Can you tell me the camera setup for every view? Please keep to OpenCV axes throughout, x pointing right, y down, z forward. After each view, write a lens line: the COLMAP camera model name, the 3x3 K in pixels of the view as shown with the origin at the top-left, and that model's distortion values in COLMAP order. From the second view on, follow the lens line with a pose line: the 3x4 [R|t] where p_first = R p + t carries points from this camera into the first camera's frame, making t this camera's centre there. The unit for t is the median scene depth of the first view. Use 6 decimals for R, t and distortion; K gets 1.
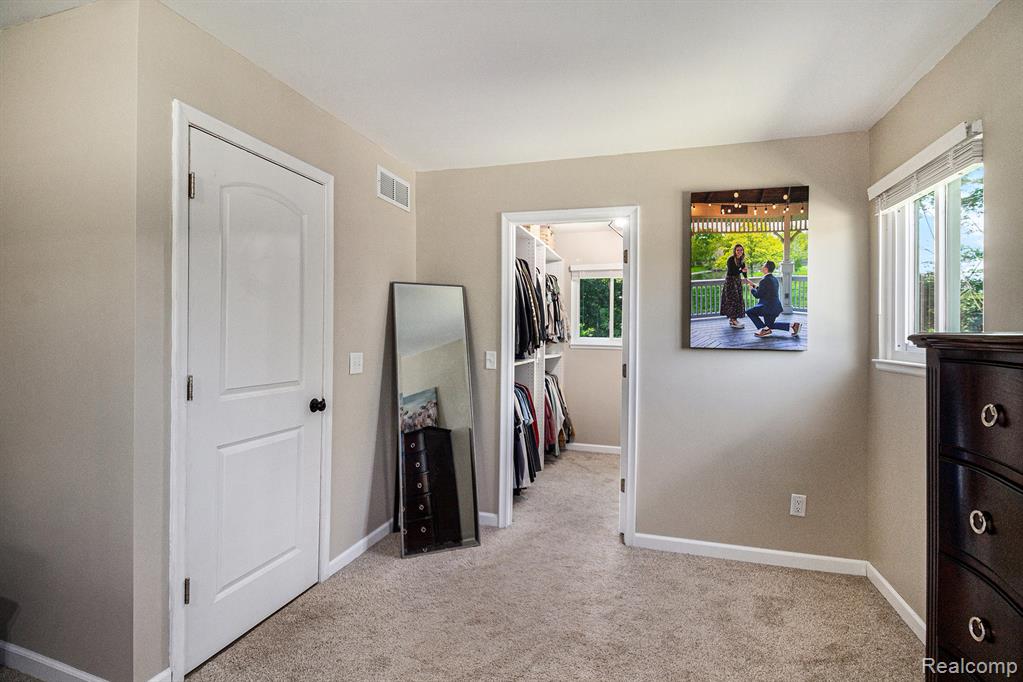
lens RADIAL K [[494.8, 0, 511.5], [0, 494.8, 341.0], [0, 0, 1]] dist [0.000085, -0.014408]
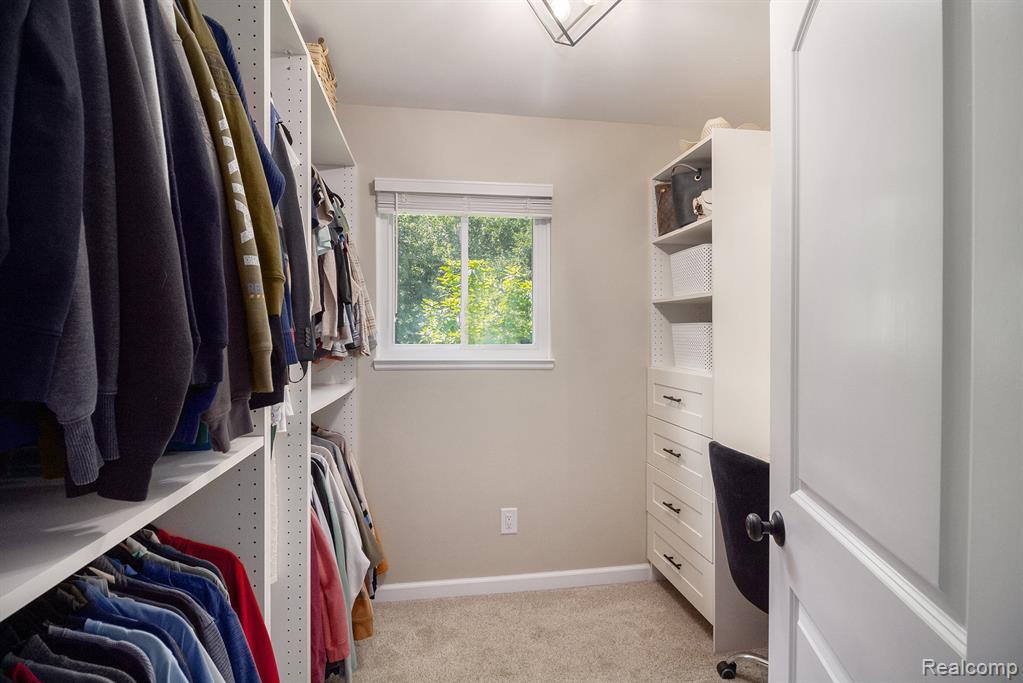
lens RADIAL K [[494.8, 0, 511.5], [0, 494.8, 341.5], [0, 0, 1]] dist [0.000085, -0.014408]
pose [[0.902366, -0.004950, 0.430942, 0.043049], [0.006497, 0.999977, -0.002119, -0.009050], [-0.430921, 0.004712, 0.902377, 0.599674]]
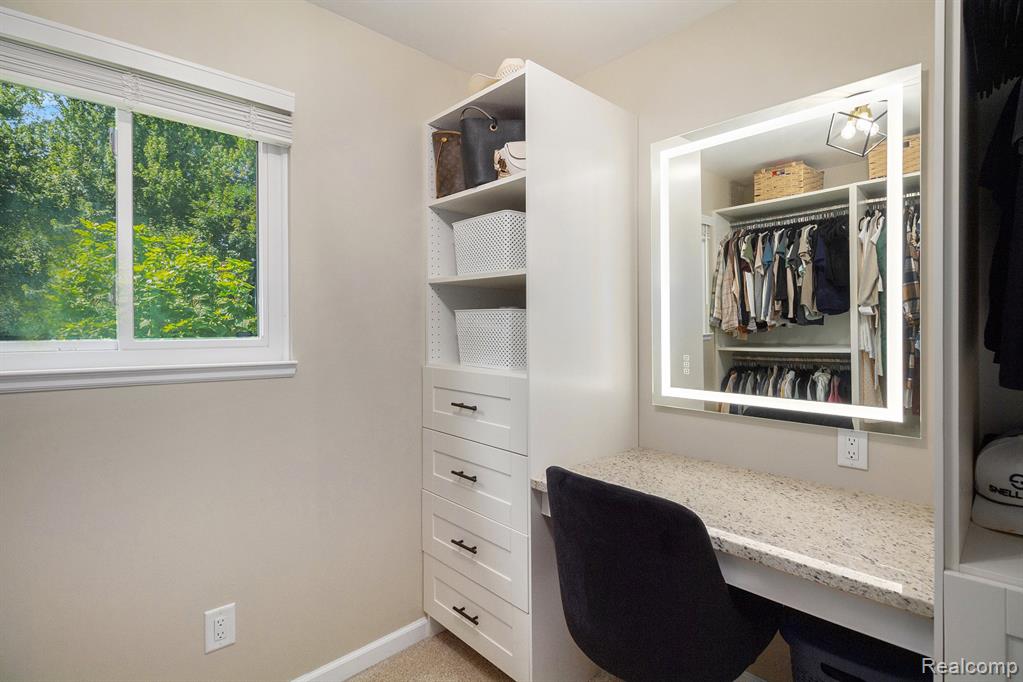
lens RADIAL K [[486.6, 0, 509.5], [0, 486.6, 330.7], [0, 0, 1]] dist [-0.000004, -0.012979]
pose [[0.509799, -0.009776, 0.860238, 0.090355], [0.014166, 0.999895, 0.002968, -0.011092], [-0.860177, 0.010673, 0.509884, 0.742281]]
